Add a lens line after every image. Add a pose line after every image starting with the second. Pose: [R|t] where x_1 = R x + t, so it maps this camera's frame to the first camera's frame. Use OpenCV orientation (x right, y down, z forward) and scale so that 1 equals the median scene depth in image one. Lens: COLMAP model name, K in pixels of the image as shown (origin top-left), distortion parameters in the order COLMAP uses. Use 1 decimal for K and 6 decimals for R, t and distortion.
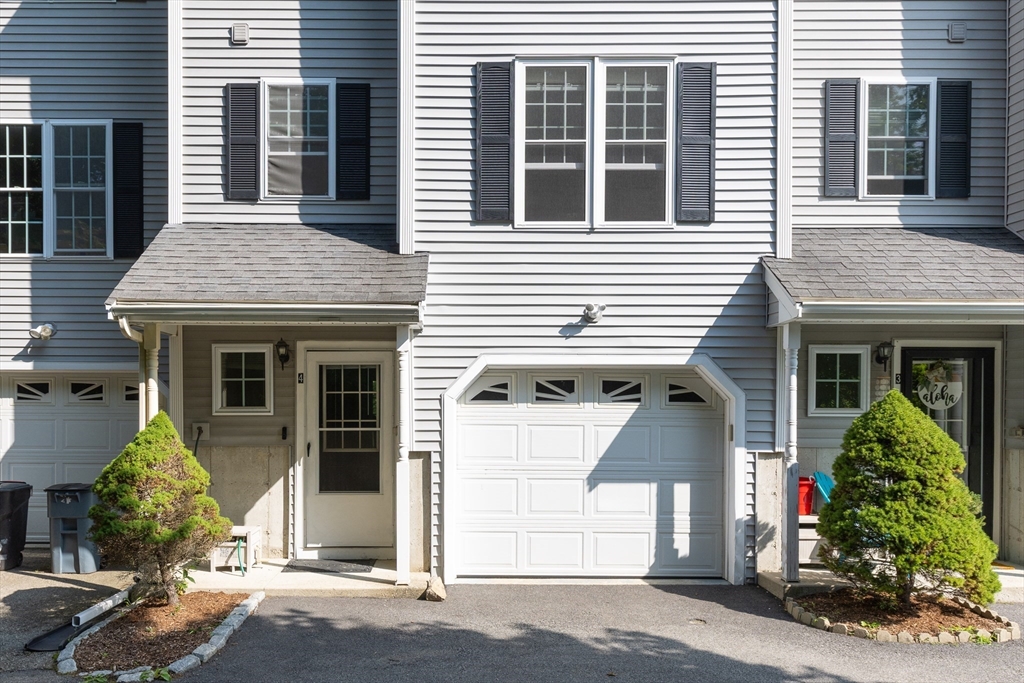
lens RADIAL K [[734.0, 0, 510.4], [0, 734.0, 419.4], [0, 0, 1]] dist [0.028491, -0.027830]
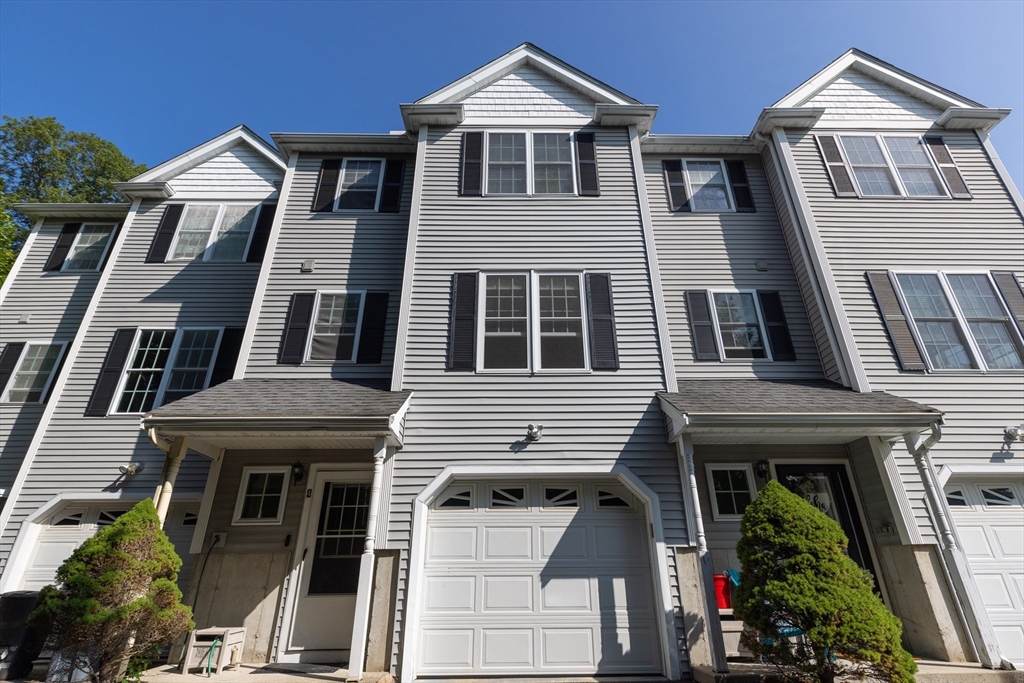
lens RADIAL K [[496.1, 0, 511.0], [0, 496.1, 323.5], [0, 0, 1]] dist [0.002981, -0.000812]
pose [[0.999852, -0.010551, 0.013573, 0.058242], [0.015323, 0.904875, -0.425400, 0.052847], [-0.007793, 0.425546, 0.904903, 0.110351]]
